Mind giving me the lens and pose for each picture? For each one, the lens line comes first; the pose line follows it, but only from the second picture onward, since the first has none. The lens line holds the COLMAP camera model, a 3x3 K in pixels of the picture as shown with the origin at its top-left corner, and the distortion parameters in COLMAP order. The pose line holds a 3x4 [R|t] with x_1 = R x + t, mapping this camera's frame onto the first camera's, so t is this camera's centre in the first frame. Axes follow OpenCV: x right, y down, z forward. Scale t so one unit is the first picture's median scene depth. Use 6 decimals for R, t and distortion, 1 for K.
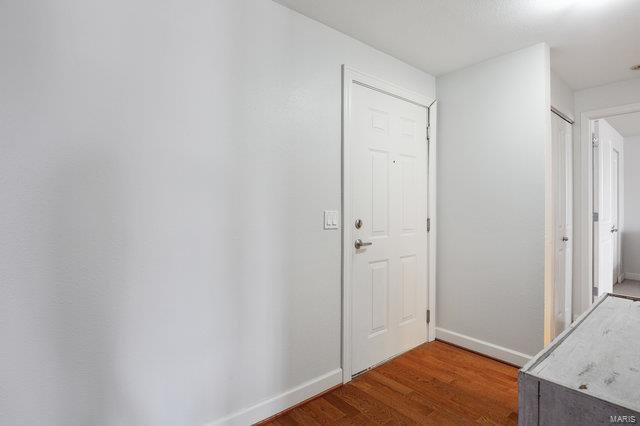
lens RADIAL K [[319.1, 0, 320.5], [0, 319.1, 211.1], [0, 0, 1]] dist [-0.034093, -0.001153]
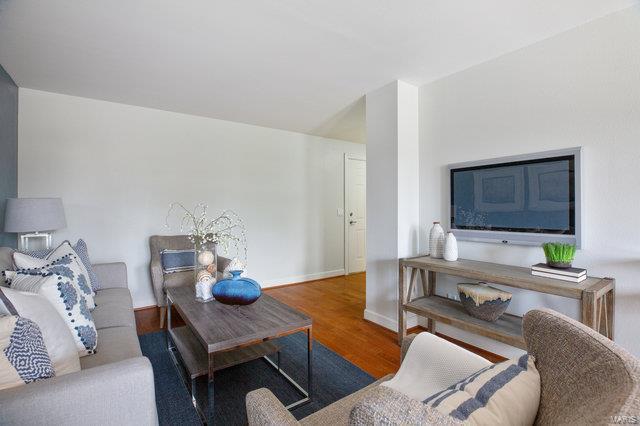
lens RADIAL K [[303.3, 0, 320.7], [0, 303.3, 210.1], [0, 0, 1]] dist [-0.033296, 0.001507]
pose [[0.999535, -0.002125, -0.030411, -0.048361], [0.002078, 0.999997, -0.001587, 0.011183], [0.030414, 0.001523, 0.999536, -1.444640]]
